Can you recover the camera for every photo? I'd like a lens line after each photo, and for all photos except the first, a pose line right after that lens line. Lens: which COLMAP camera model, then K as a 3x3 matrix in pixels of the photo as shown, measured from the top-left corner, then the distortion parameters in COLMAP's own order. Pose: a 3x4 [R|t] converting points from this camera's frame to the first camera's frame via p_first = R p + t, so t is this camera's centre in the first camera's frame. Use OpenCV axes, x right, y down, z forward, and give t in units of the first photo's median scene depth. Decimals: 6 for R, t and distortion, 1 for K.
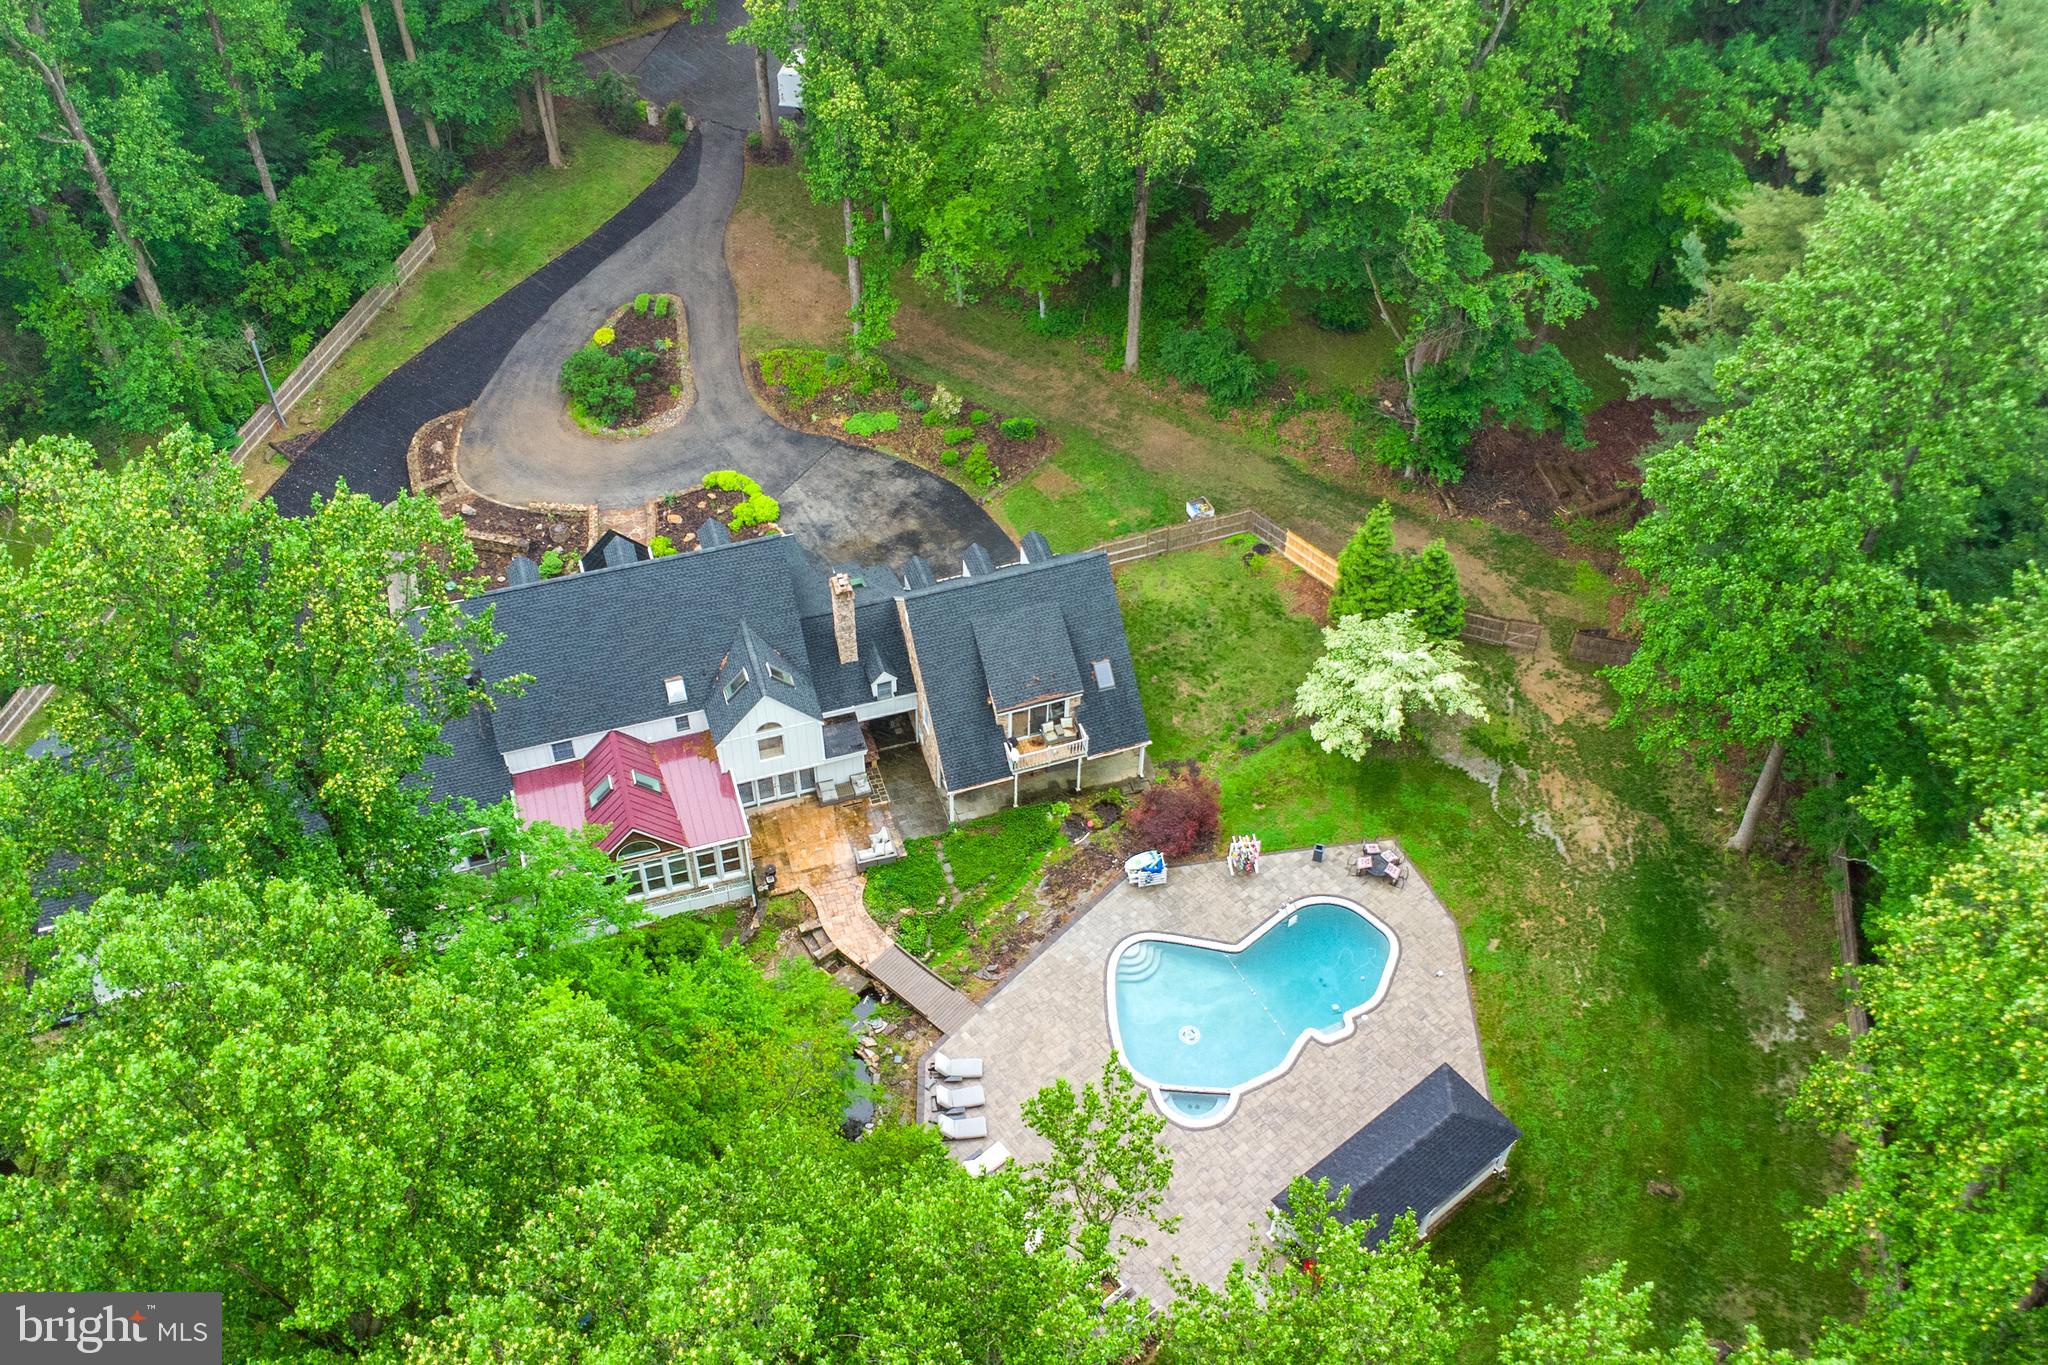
lens RADIAL K [[1779.8, 0, 1008.3], [0, 1779.8, 689.4], [0, 0, 1]] dist [-0.013322, 0.102417]
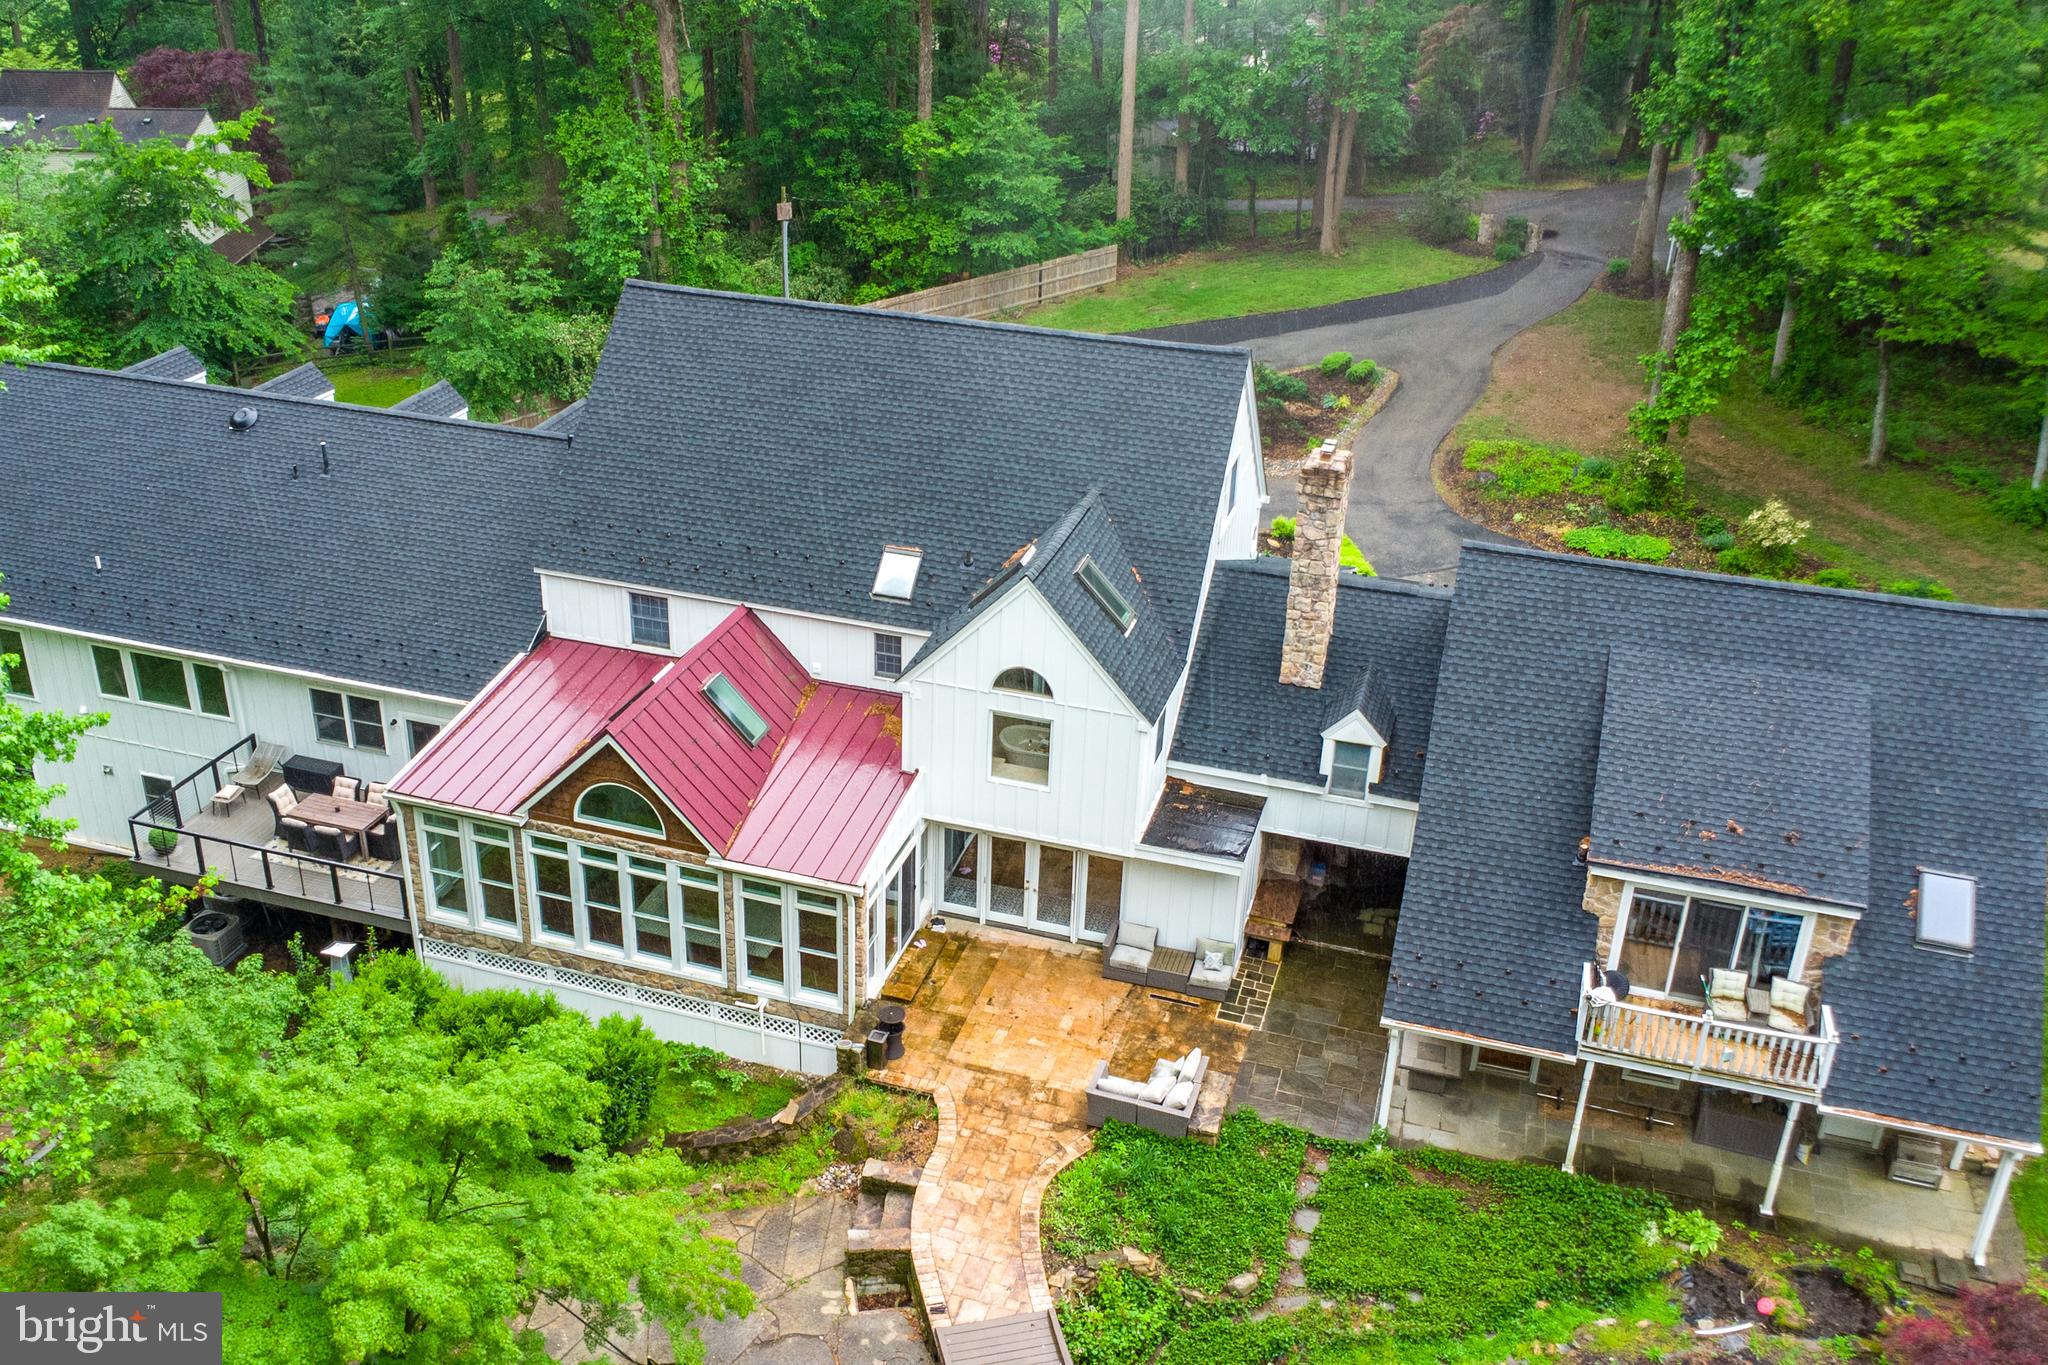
lens RADIAL K [[1779.8, 0, 1008.3], [0, 1779.8, 689.4], [0, 0, 1]] dist [-0.013322, 0.102417]
pose [[0.818843, 0.264255, -0.509575, 0.070337], [-0.431572, 0.868735, -0.242991, 0.118710], [0.378474, 0.418890, 0.825402, 0.624076]]
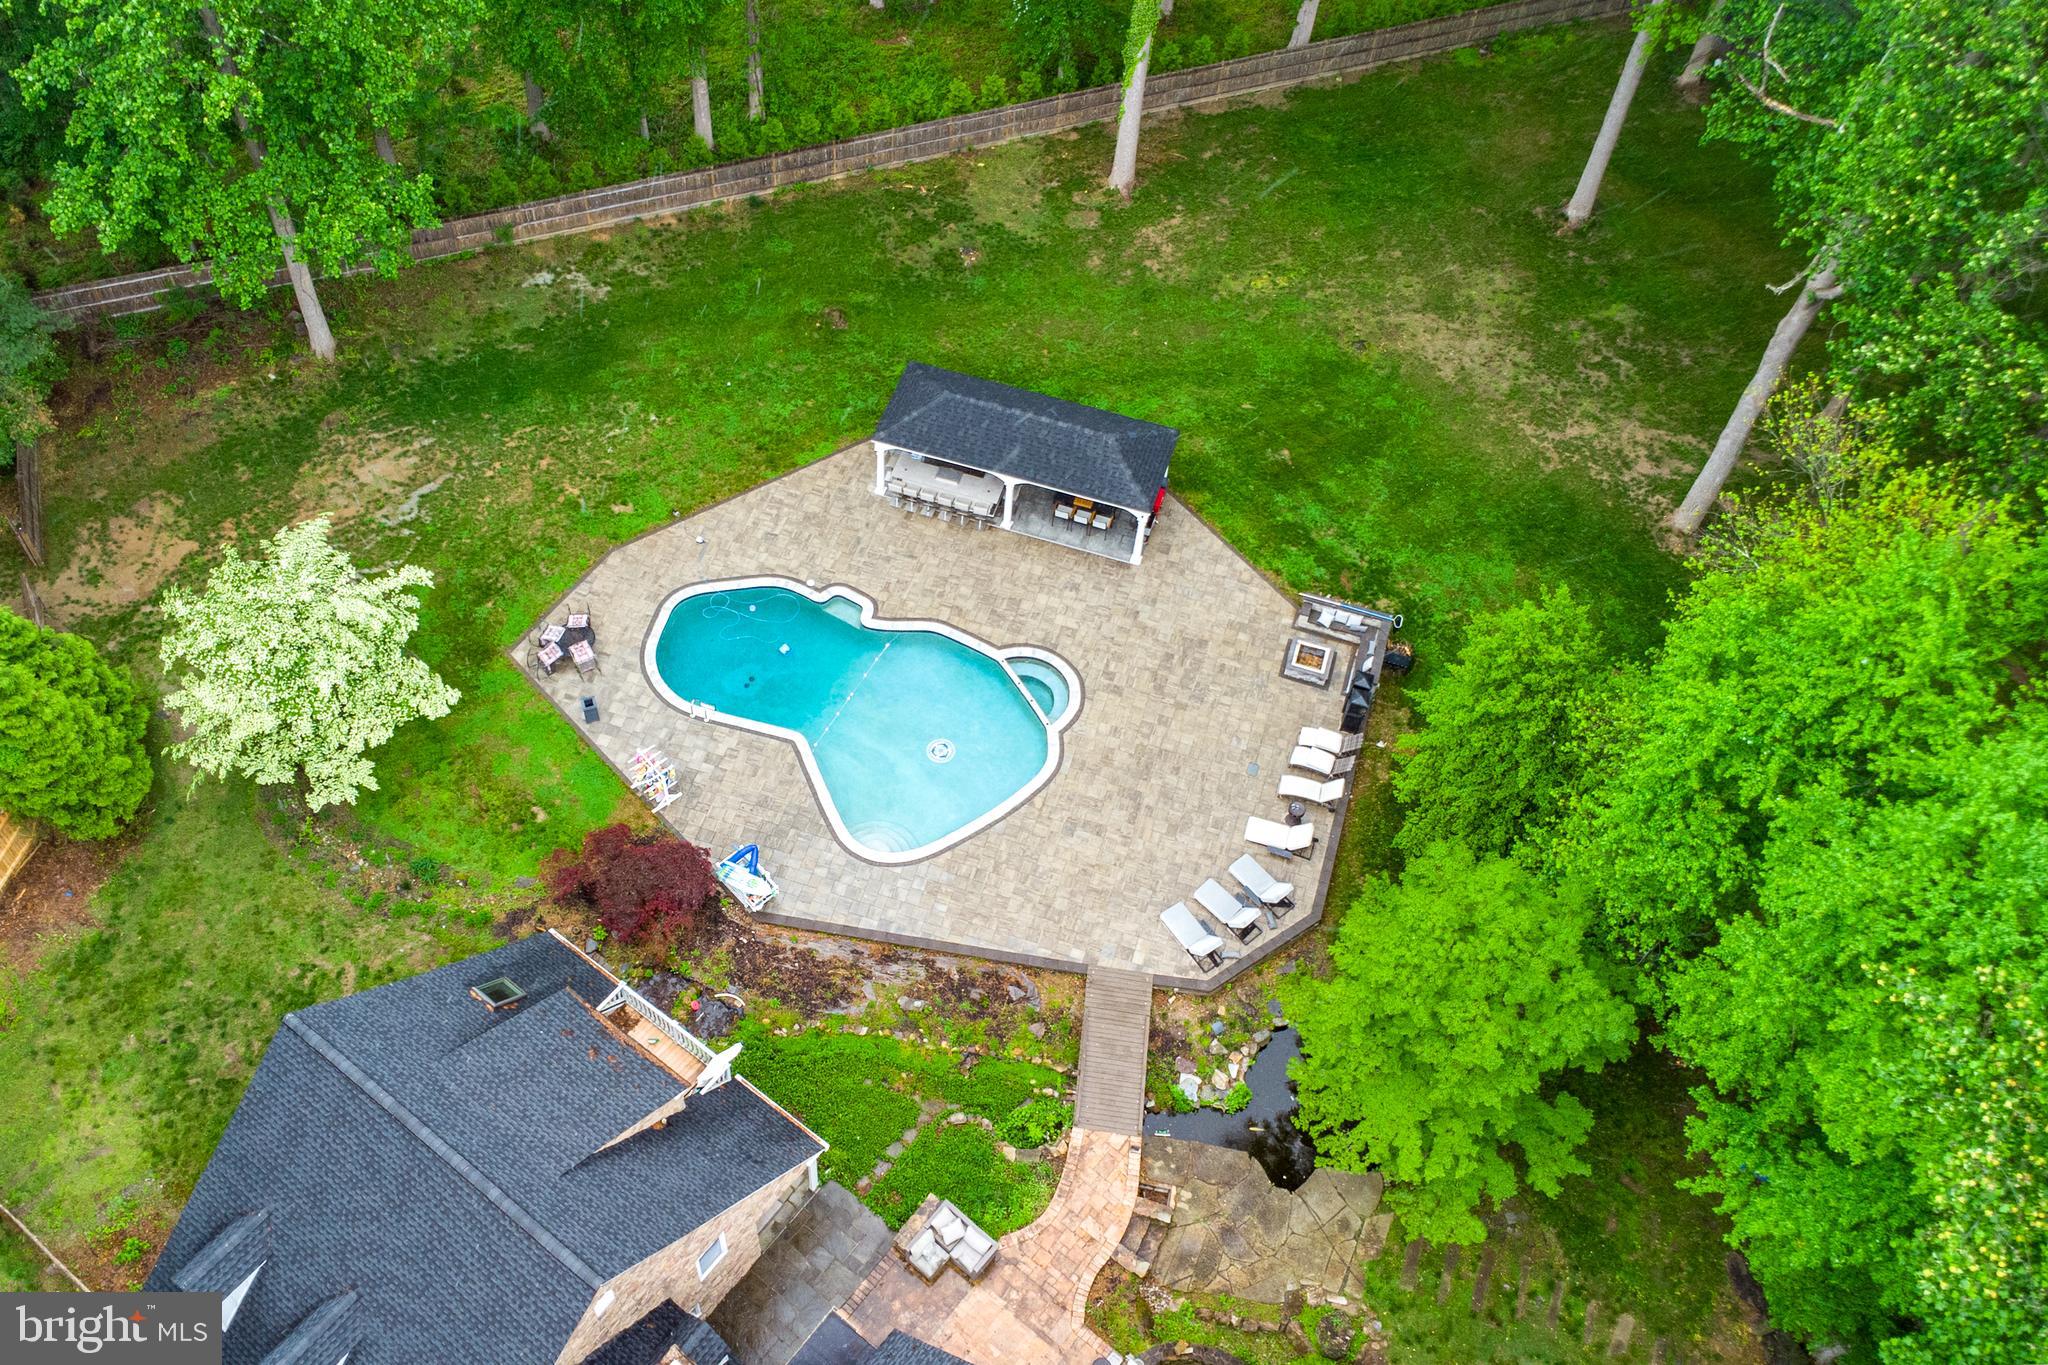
lens RADIAL K [[1779.8, 0, 1008.3], [0, 1779.8, 689.4], [0, 0, 1]] dist [-0.013322, 0.102417]
pose [[-0.563160, -0.689240, 0.455850, -0.215900], [0.573189, 0.071543, 0.816294, -0.365419], [-0.595236, 0.720992, 0.354775, 0.648150]]
